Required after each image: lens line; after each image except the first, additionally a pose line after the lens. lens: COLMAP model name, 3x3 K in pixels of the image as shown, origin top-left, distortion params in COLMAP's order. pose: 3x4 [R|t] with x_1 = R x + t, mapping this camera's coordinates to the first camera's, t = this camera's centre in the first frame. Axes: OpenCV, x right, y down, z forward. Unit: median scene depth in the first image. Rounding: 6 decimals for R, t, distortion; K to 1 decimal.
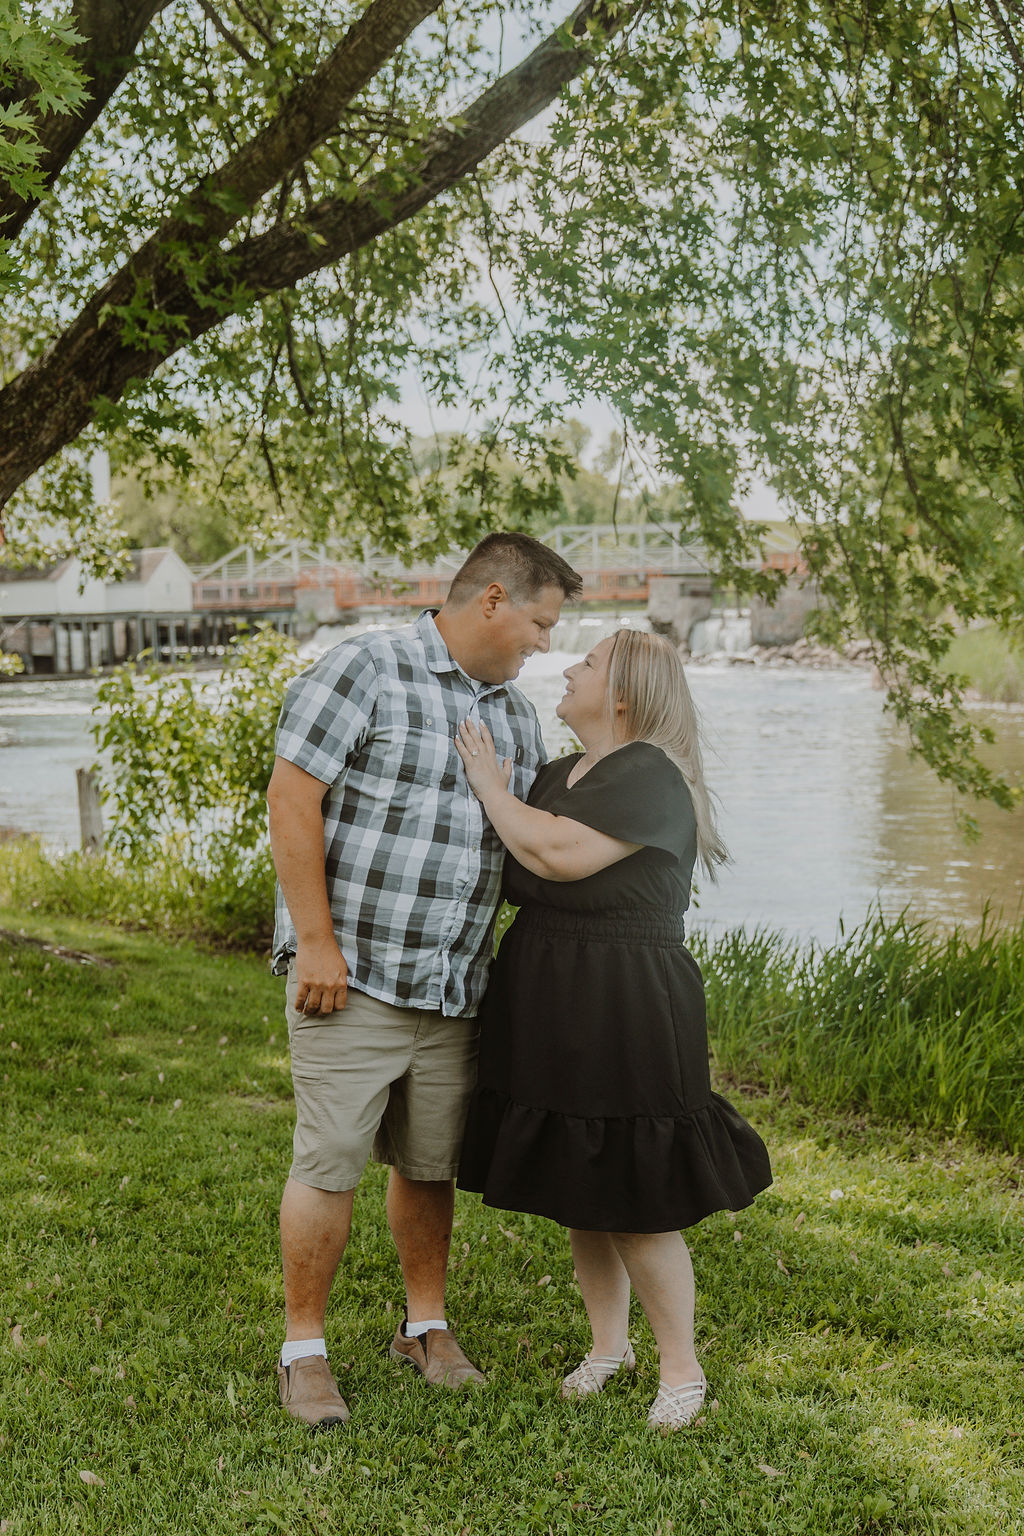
lens RADIAL K [[1544.2, 0, 512.0], [0, 1544.2, 768.0], [0, 0, 1]] dist [-0.004564, 0.000113]
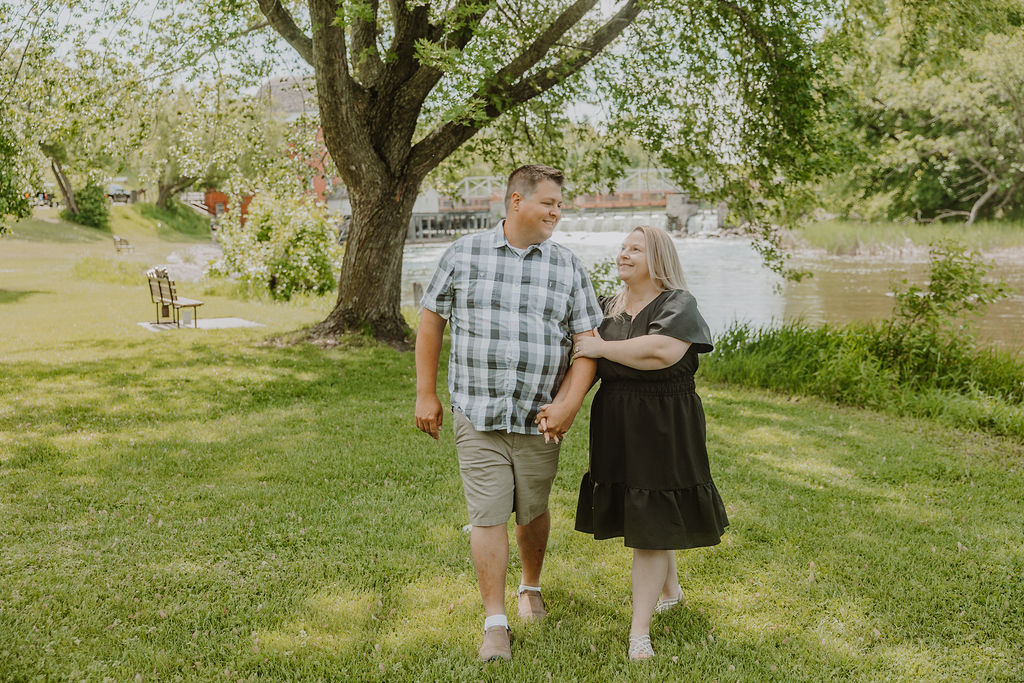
lens RADIAL K [[1232.6, 0, 512.0], [0, 1232.6, 341.5], [0, 0, 1]] dist [-0.271046, -0.004225]
pose [[0.998444, -0.002811, -0.055700, -0.023601], [0.003440, 0.999931, 0.011190, 0.048905], [0.055665, -0.011364, 0.998385, -0.594665]]
